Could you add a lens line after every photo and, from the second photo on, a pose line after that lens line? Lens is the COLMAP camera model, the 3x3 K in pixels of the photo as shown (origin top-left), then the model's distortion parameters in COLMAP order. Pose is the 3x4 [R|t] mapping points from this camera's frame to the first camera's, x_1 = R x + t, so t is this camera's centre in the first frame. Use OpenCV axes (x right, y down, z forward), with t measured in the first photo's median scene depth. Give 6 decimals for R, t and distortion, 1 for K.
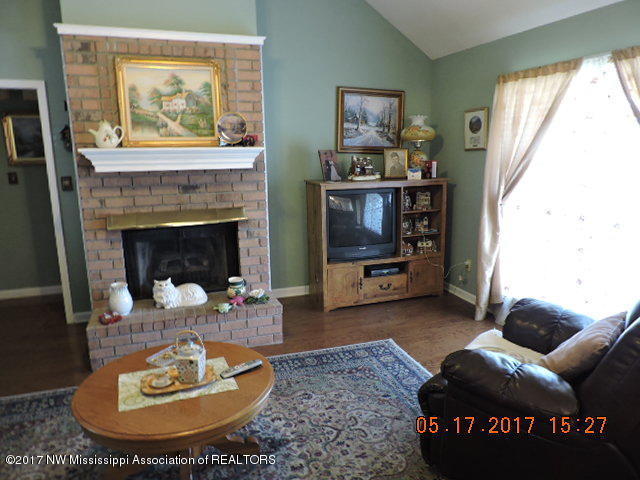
lens RADIAL K [[455.5, 0, 321.6], [0, 455.5, 241.0], [0, 0, 1]] dist [-0.012478, -0.009923]
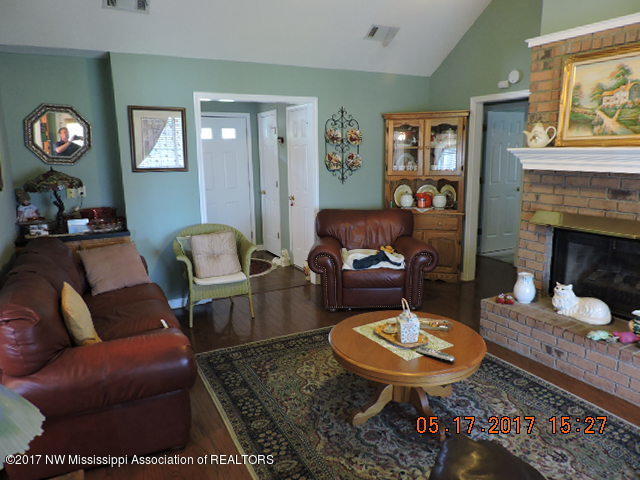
lens RADIAL K [[455.5, 0, 321.6], [0, 455.5, 241.0], [0, 0, 1]] dist [-0.012478, -0.009923]
pose [[0.148037, 0.202973, -0.967929, 0.503704], [-0.185956, 0.966969, 0.174332, -0.077281], [0.971342, 0.154184, 0.180892, 0.320593]]
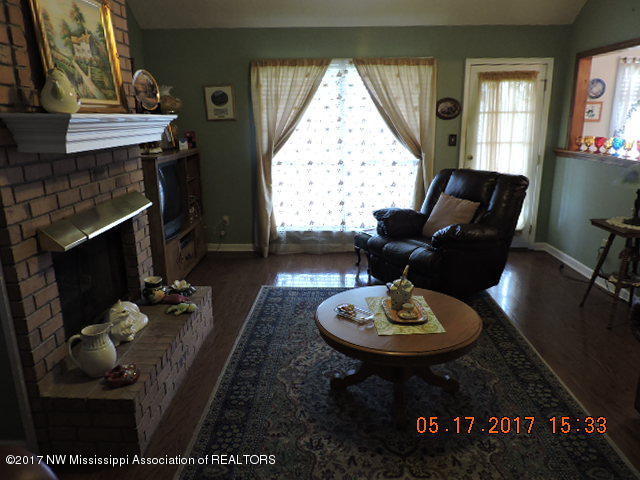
lens RADIAL K [[455.5, 0, 321.6], [0, 455.5, 241.0], [0, 0, 1]] dist [-0.012478, -0.009923]
pose [[0.349261, -0.237882, 0.906327, -0.877414], [0.192554, 0.964816, 0.179031, -0.076635], [-0.917028, 0.111989, 0.382777, 0.443037]]
